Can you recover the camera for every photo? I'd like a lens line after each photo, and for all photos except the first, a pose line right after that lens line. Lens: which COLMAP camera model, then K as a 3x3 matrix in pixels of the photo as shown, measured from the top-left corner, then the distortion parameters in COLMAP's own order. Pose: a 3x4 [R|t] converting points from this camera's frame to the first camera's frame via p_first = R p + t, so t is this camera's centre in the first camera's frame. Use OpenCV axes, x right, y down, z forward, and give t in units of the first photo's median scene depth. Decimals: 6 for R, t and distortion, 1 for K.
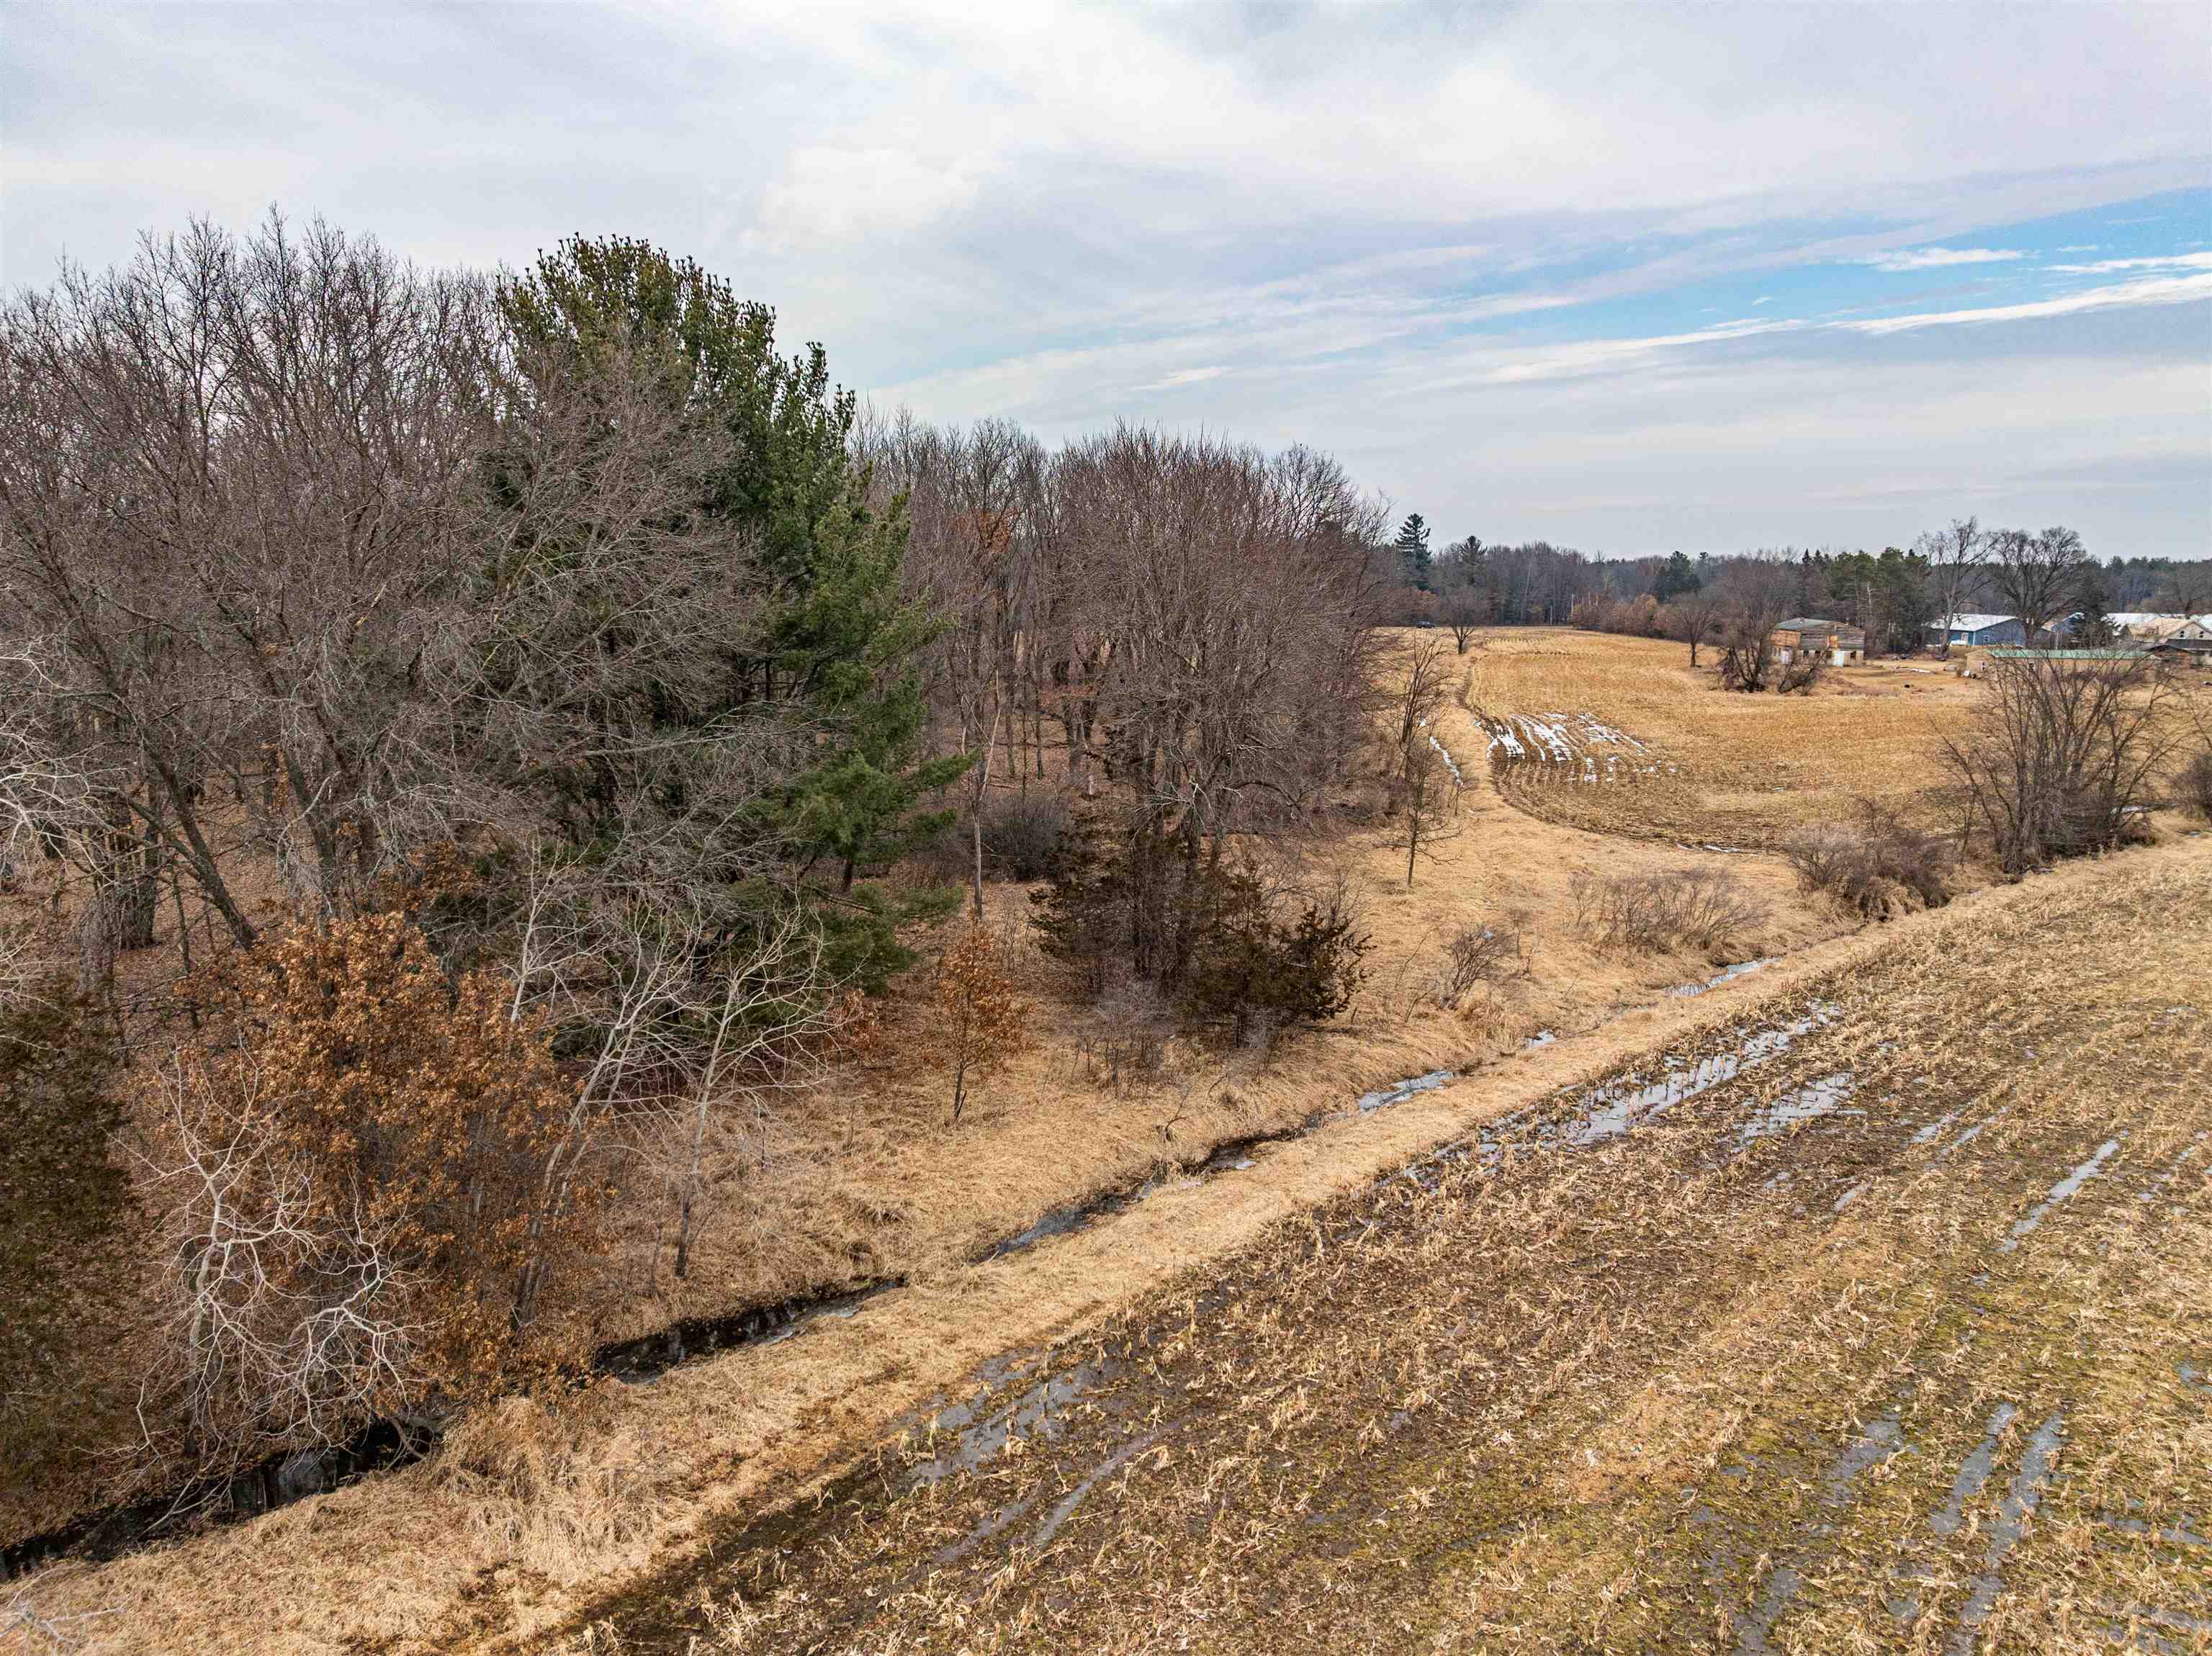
lens RADIAL K [[1596.9, 0, 1072.7], [0, 1596.9, 816.3], [0, 0, 1]] dist [-0.043758, 0.012098]
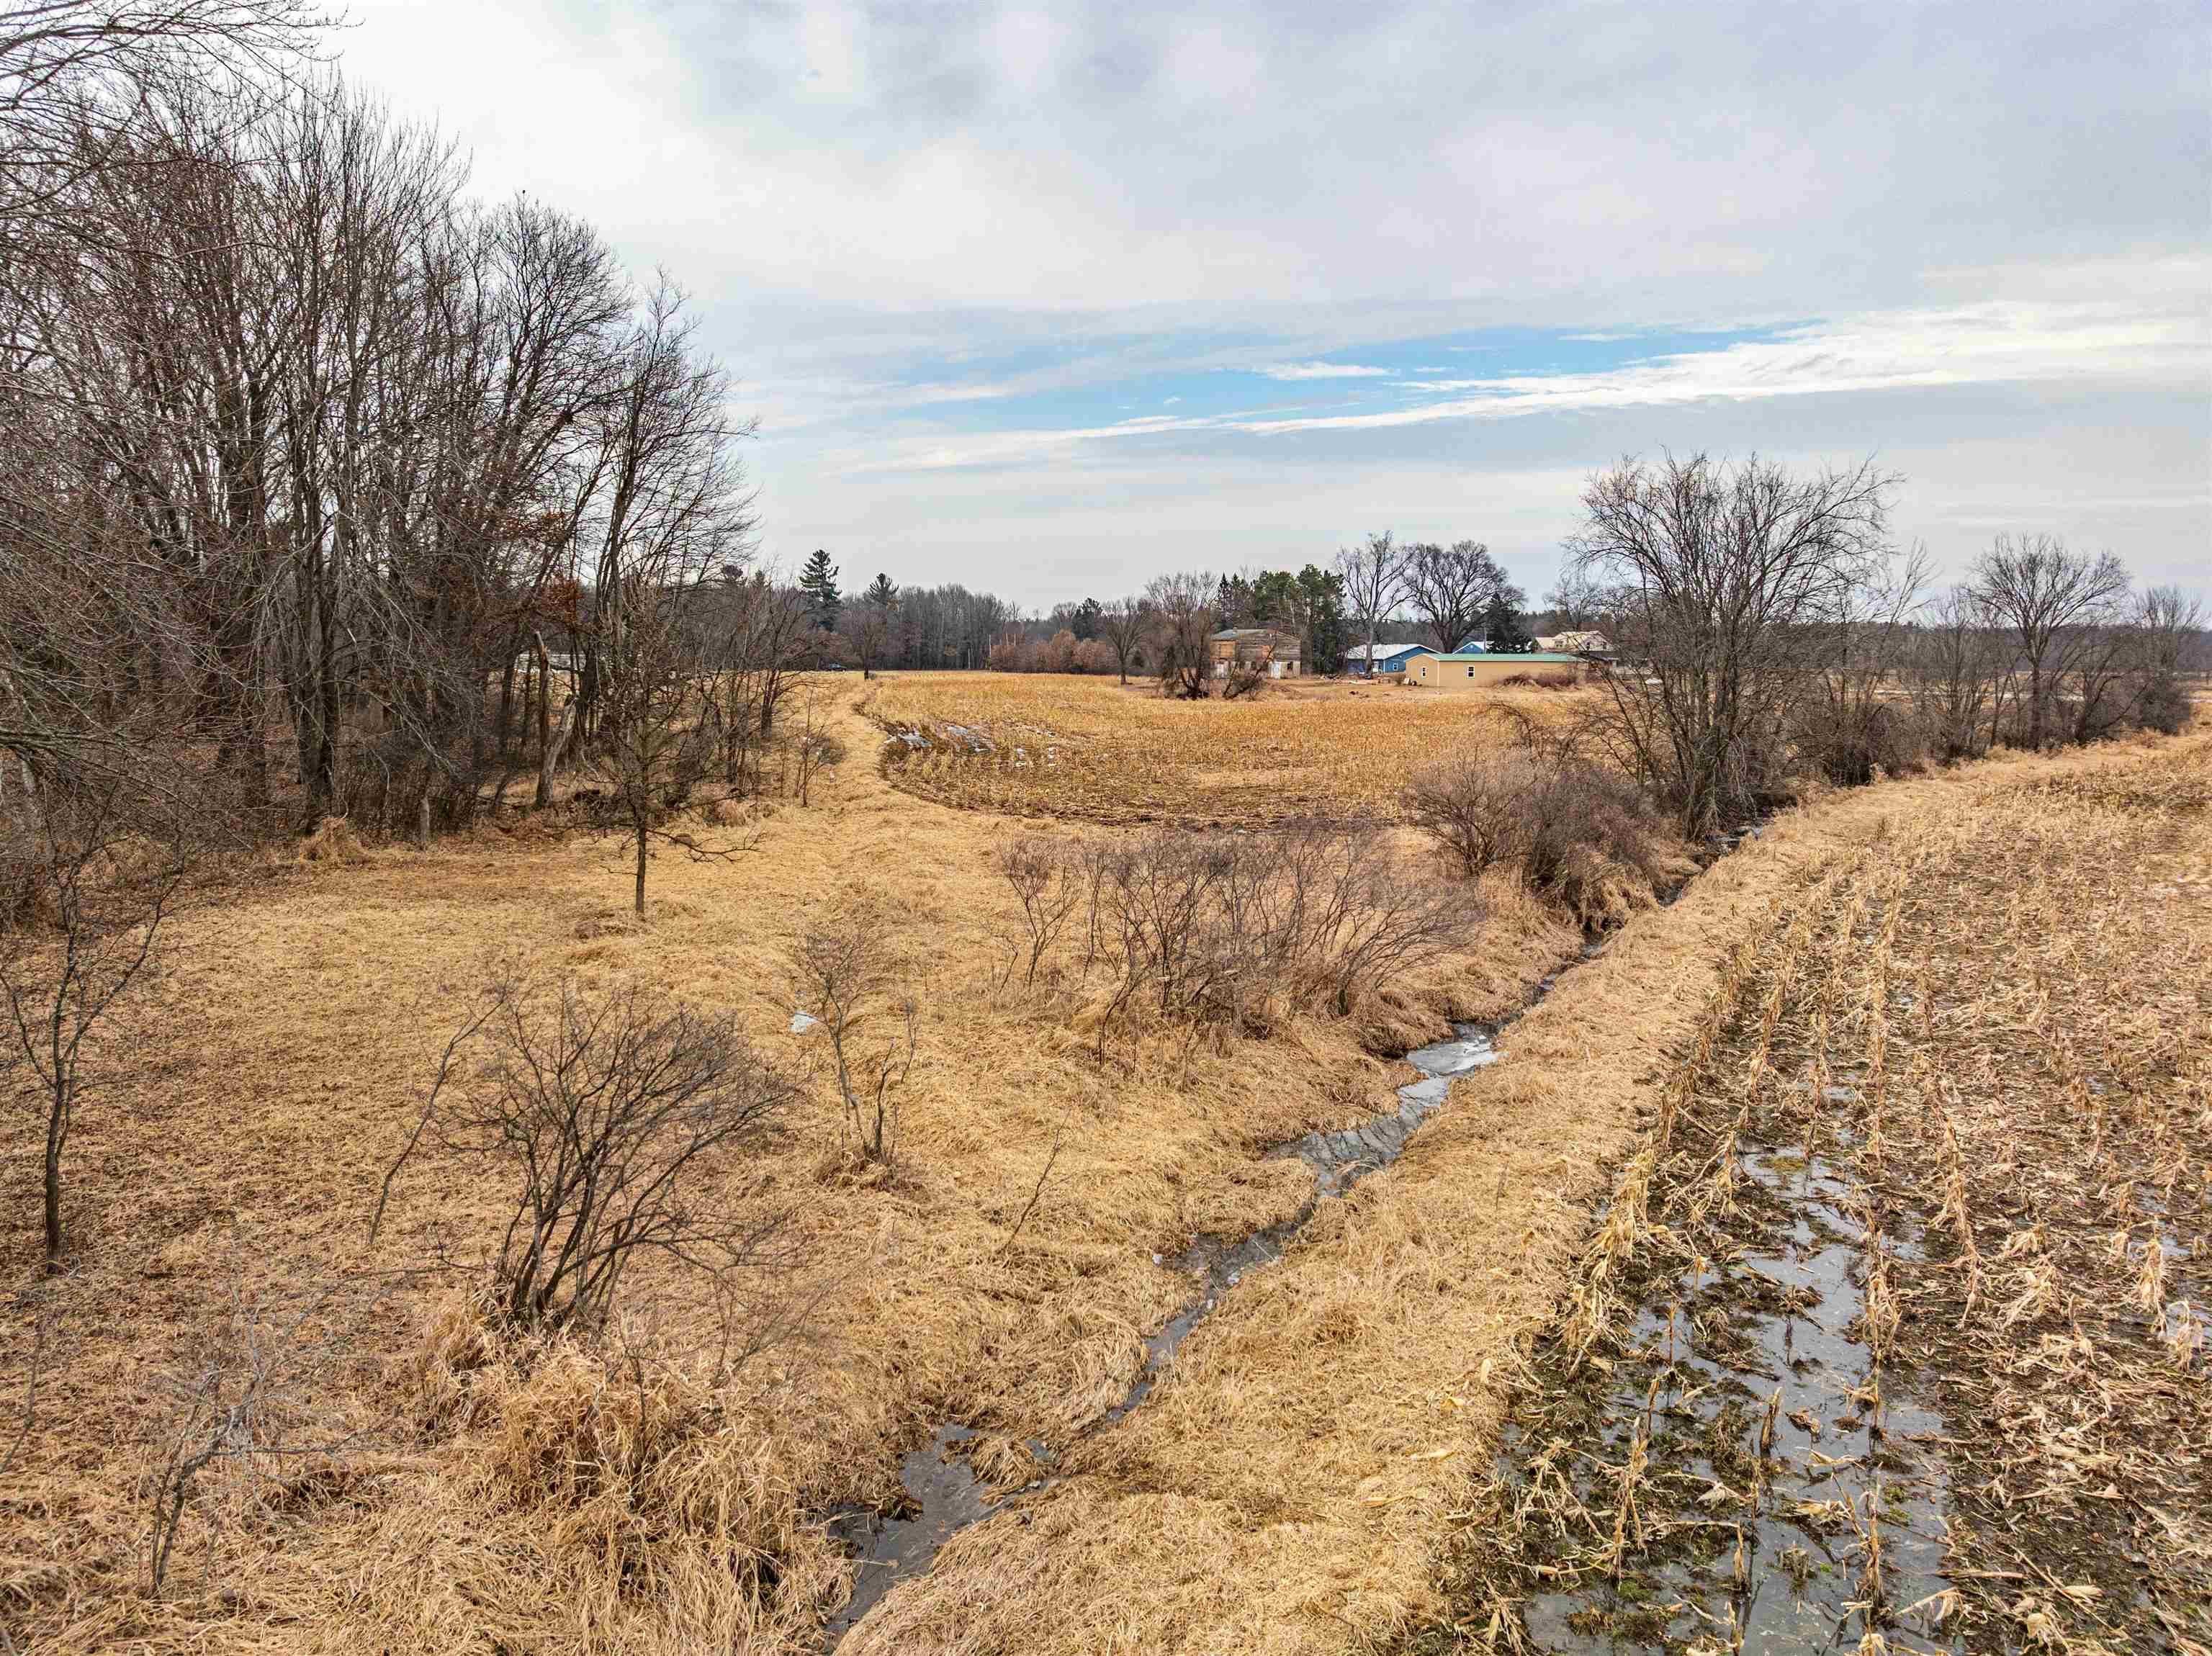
lens RADIAL K [[1596.9, 0, 1106.3], [0, 1596.9, 825.7], [0, 0, 1]] dist [-0.043758, 0.012098]
pose [[0.930926, -0.036283, 0.363400, 0.142021], [0.051338, 0.998173, -0.031854, 0.032604], [-0.361581, 0.048310, 0.931088, 0.456503]]
